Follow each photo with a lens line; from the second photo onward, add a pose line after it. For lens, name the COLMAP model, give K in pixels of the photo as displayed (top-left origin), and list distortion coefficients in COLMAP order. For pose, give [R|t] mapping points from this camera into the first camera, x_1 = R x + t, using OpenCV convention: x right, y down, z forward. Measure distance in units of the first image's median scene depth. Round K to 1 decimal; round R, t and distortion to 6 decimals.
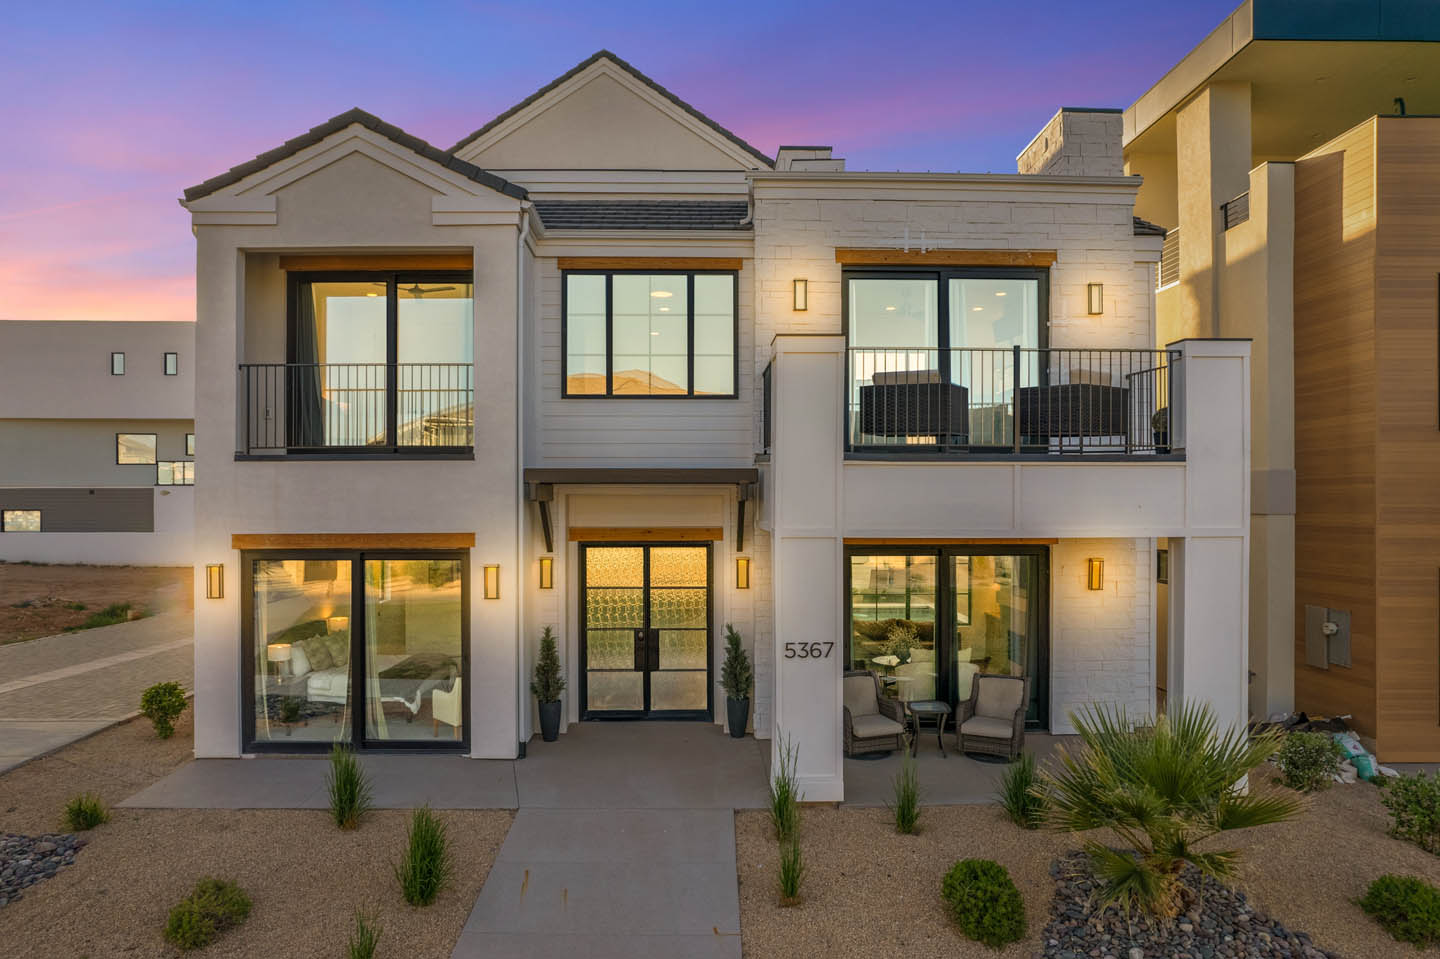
lens RADIAL K [[825.7, 0, 720.0], [0, 825.7, 479.5], [0, 0, 1]] dist [-0.001180, -0.000187]
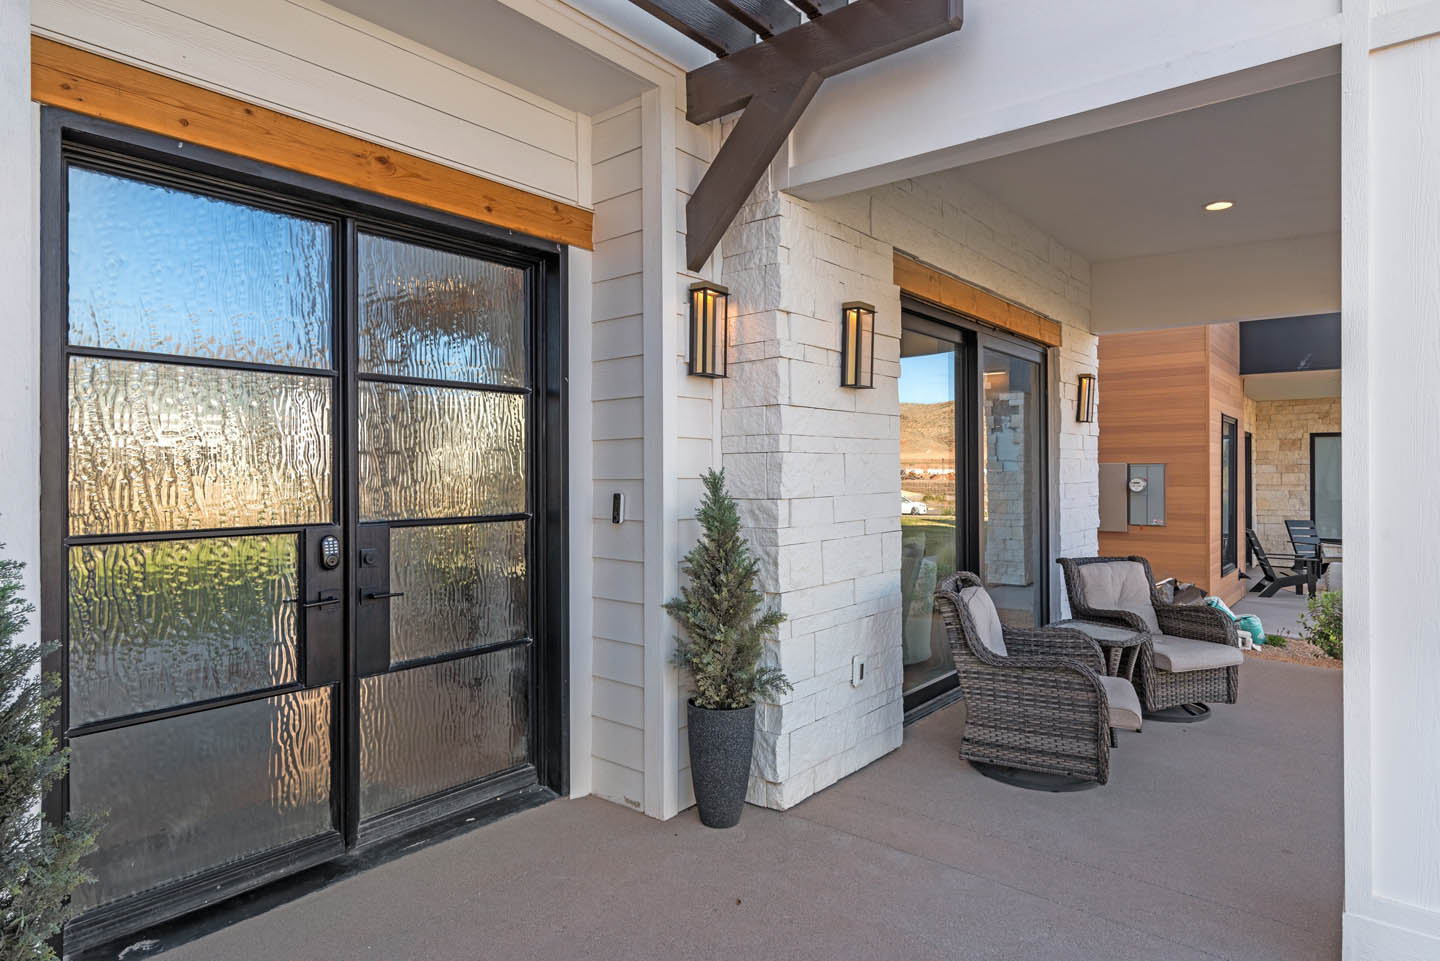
lens RADIAL K [[825.7, 0, 720.0], [0, 825.7, 480.5], [0, 0, 1]] dist [-0.001180, -0.000187]
pose [[0.644950, -0.000449, 0.764225, -0.218607], [0.001638, 0.999998, -0.000795, 0.166248], [-0.764223, 0.001765, 0.644950, 0.728802]]
